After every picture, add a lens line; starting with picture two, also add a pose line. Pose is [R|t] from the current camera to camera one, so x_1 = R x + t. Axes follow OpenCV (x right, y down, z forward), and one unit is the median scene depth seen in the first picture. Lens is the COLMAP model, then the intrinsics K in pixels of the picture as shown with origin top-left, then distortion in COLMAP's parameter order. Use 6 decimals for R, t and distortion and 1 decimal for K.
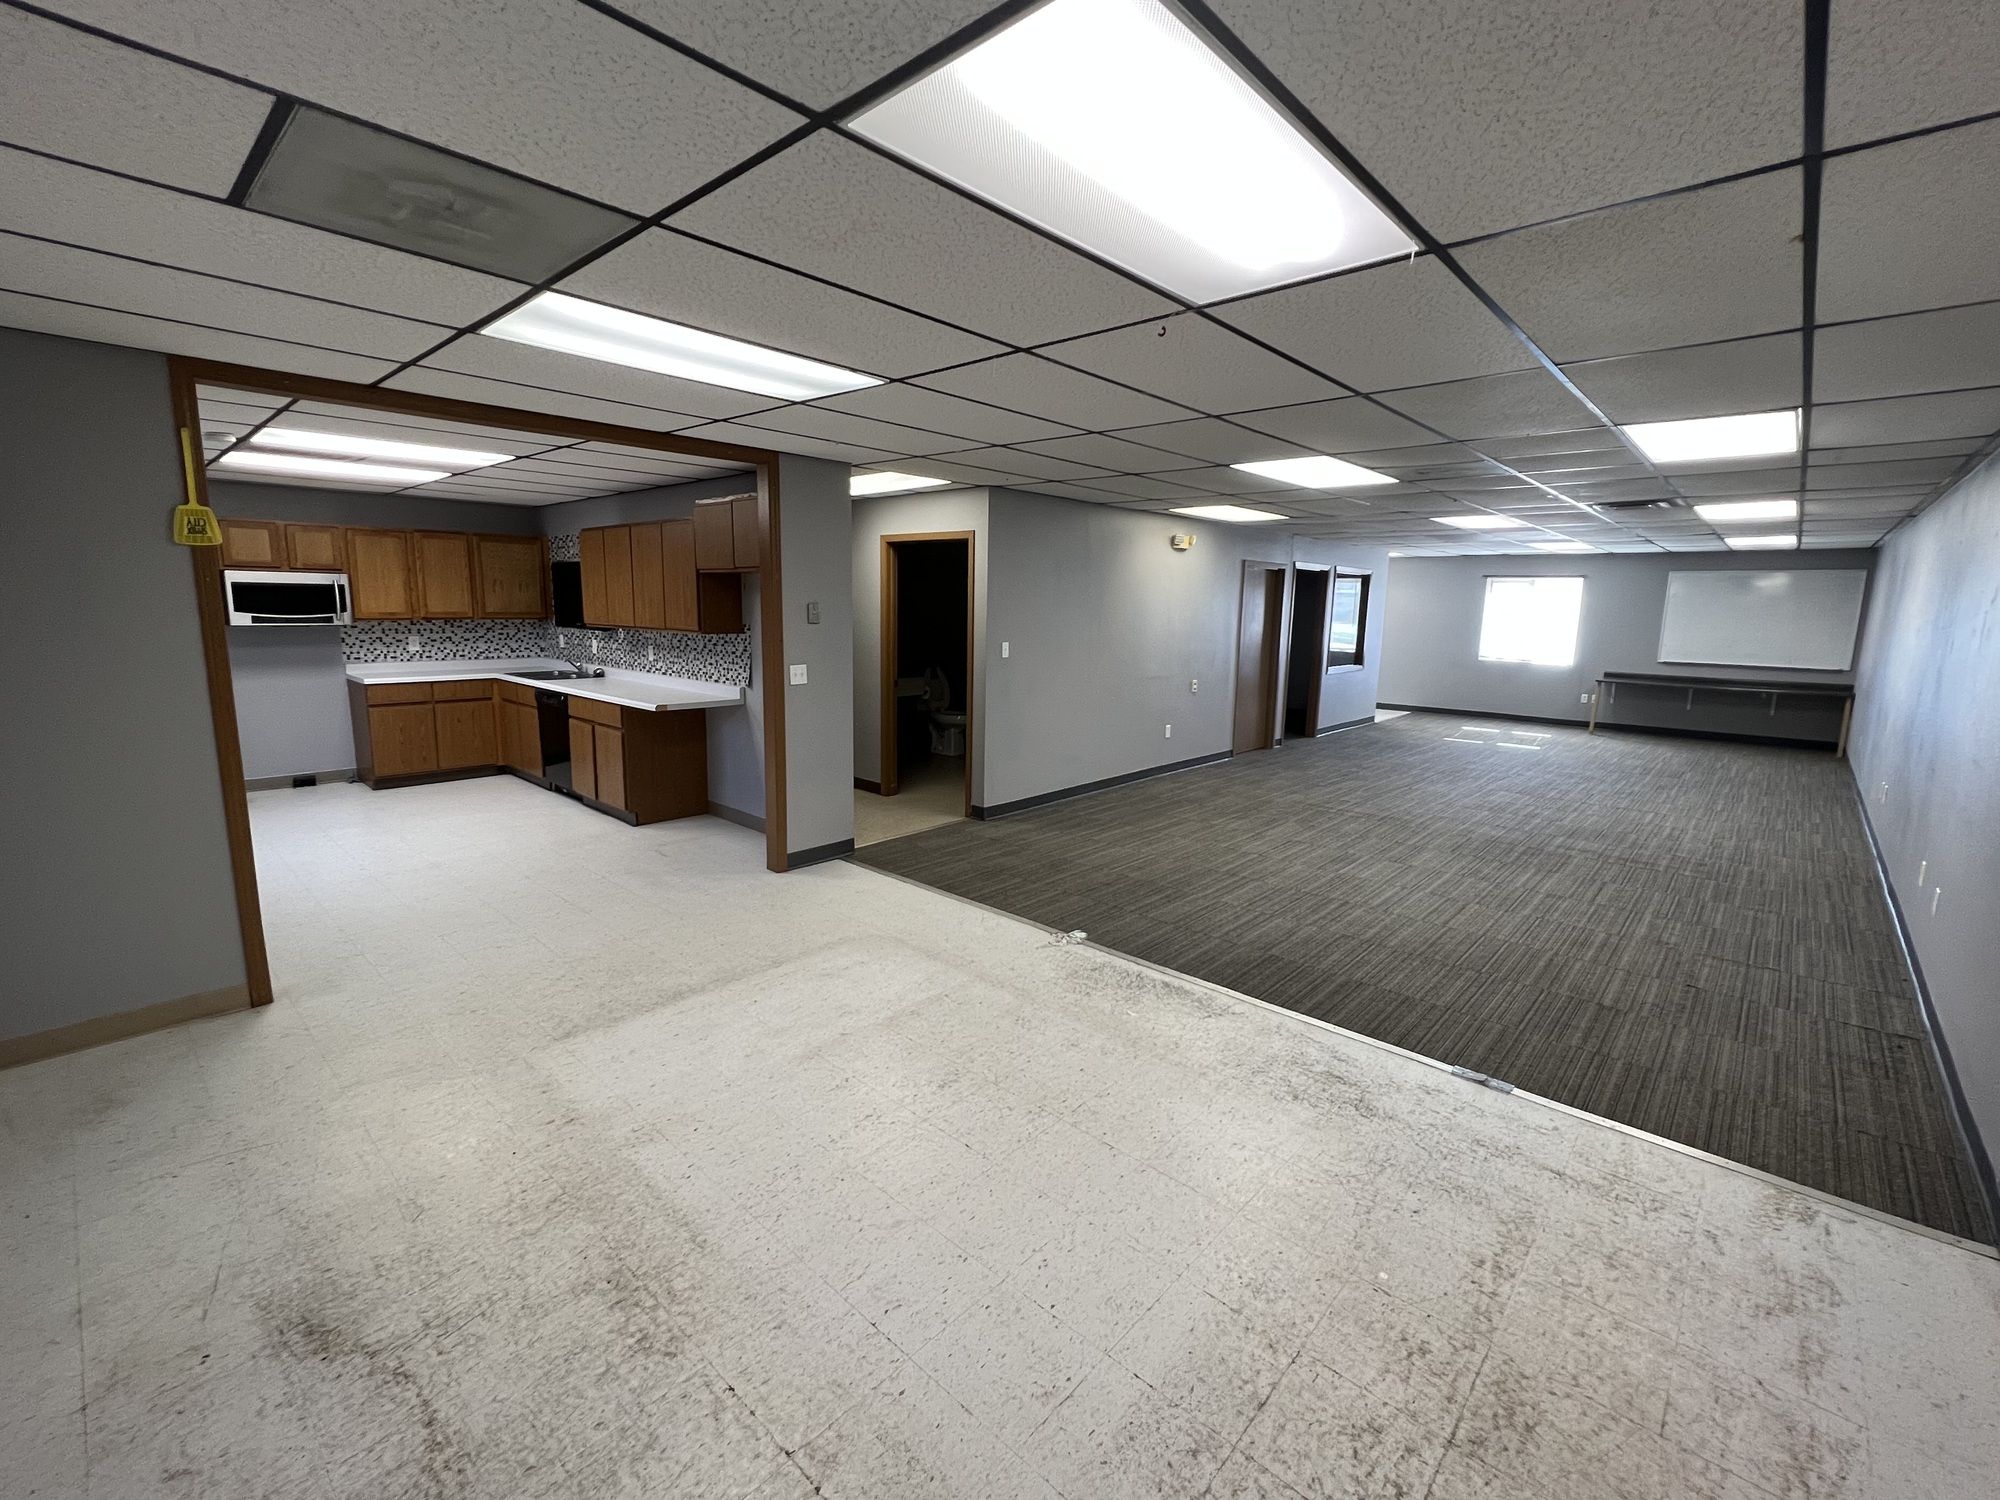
lens RADIAL K [[873.7, 0, 996.3], [0, 873.7, 745.3], [0, 0, 1]] dist [-0.000820, -0.000044]
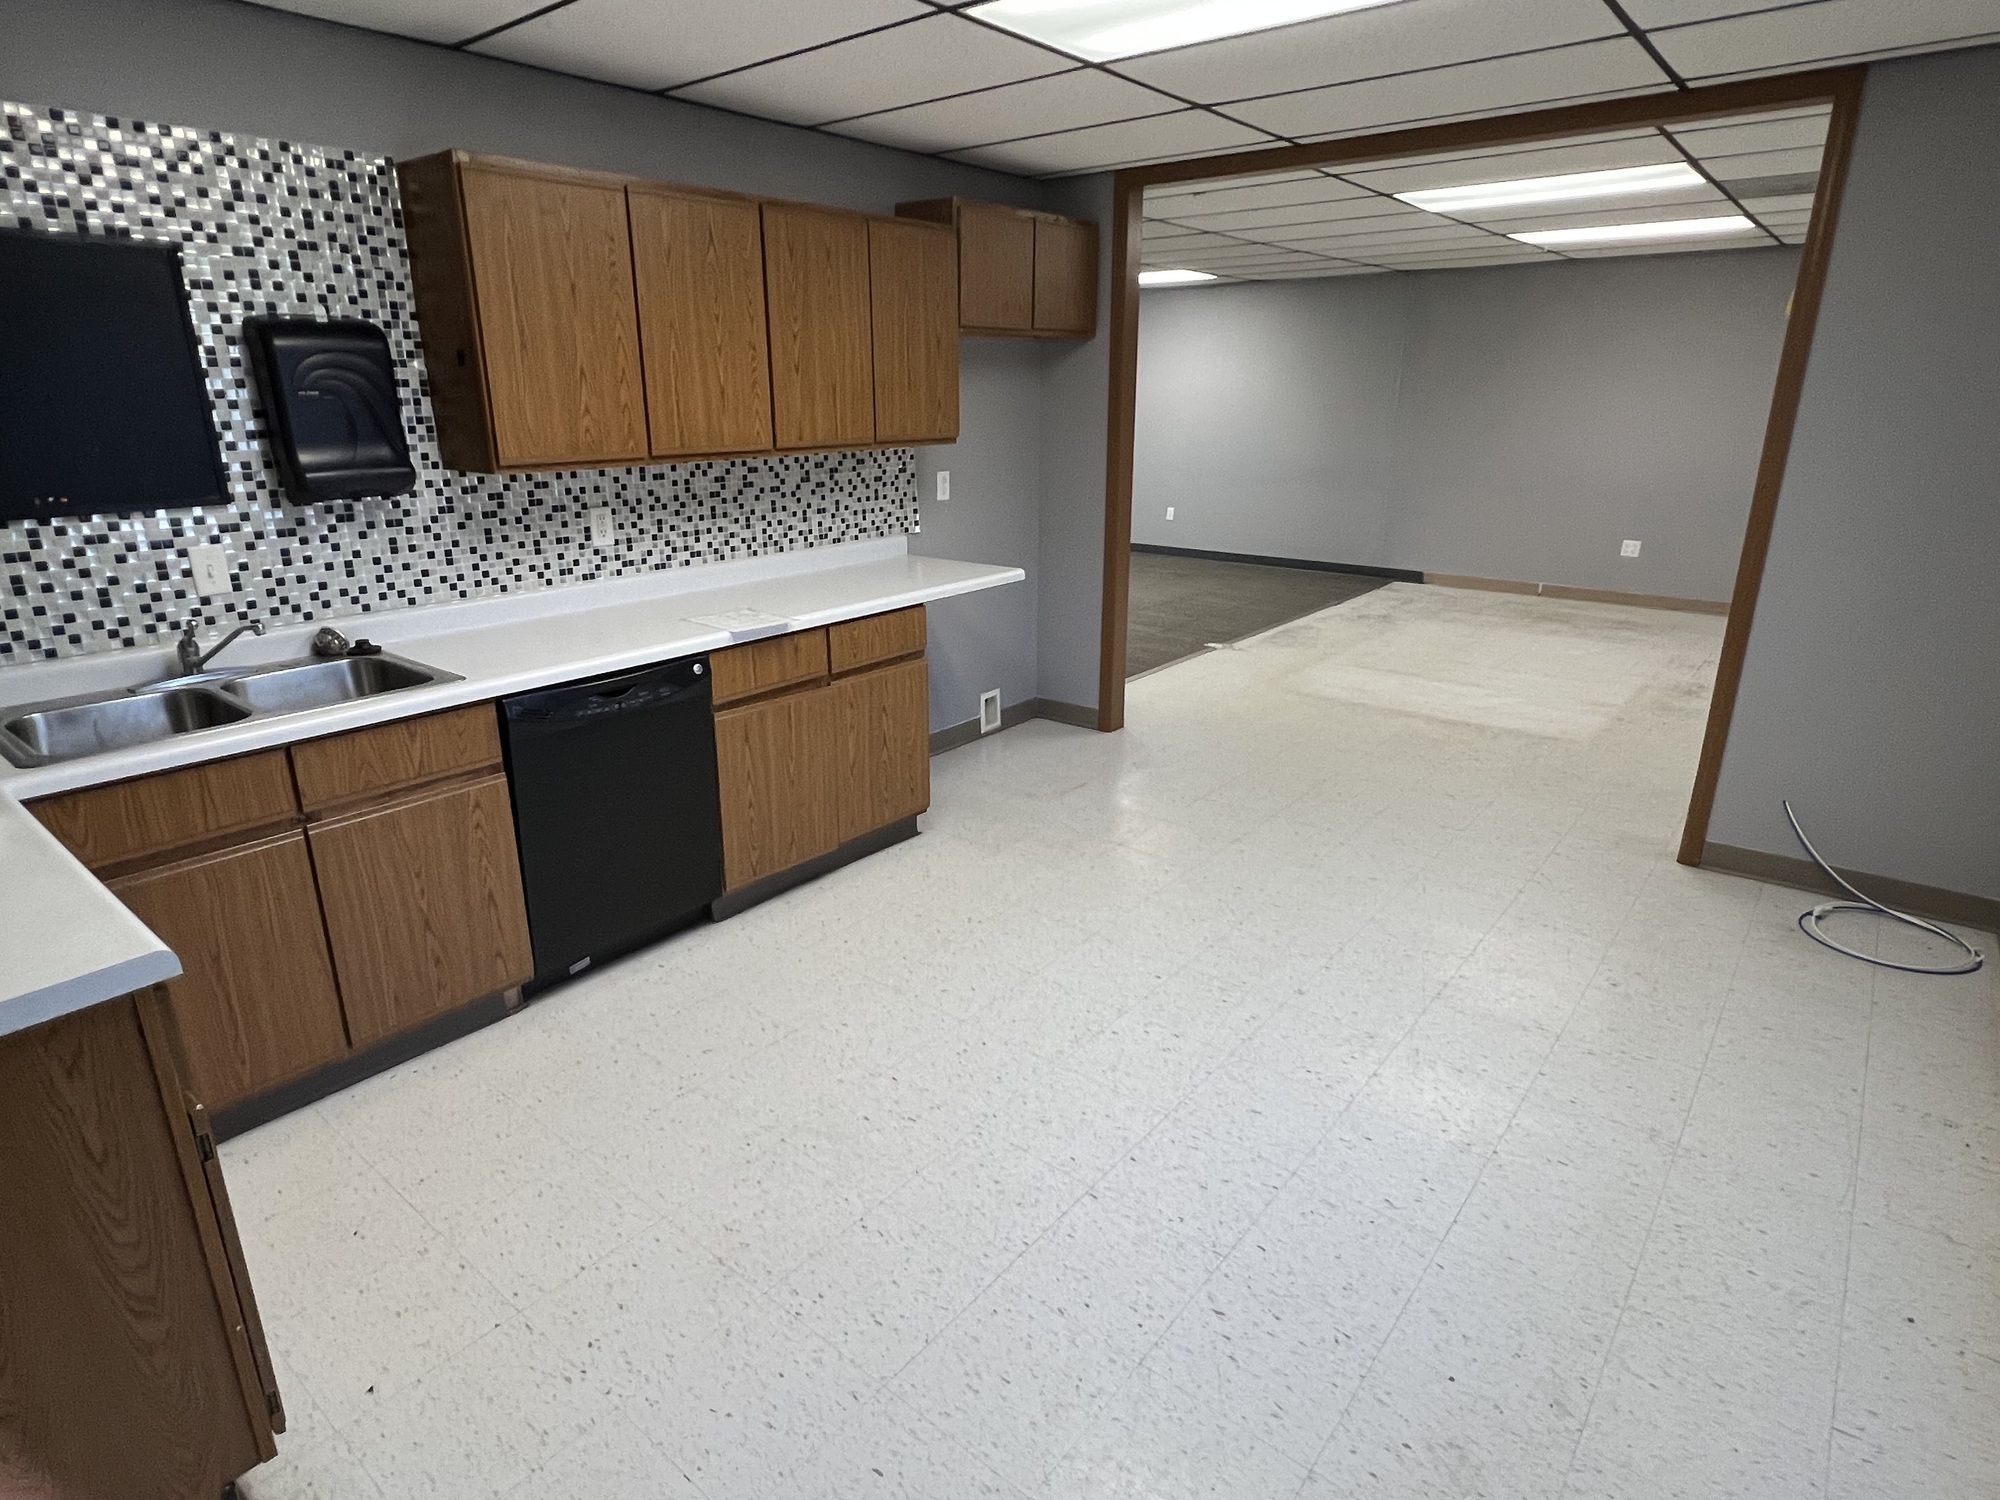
lens RADIAL K [[1077.0, 0, 995.0], [0, 1077.0, 743.5], [0, 0, 1]] dist [0.004371, 0.000247]
pose [[-0.056068, -0.336965, 0.939846, -1.020189], [0.161646, 0.925844, 0.341589, -0.173205], [-0.985255, 0.171075, 0.002559, 0.949737]]
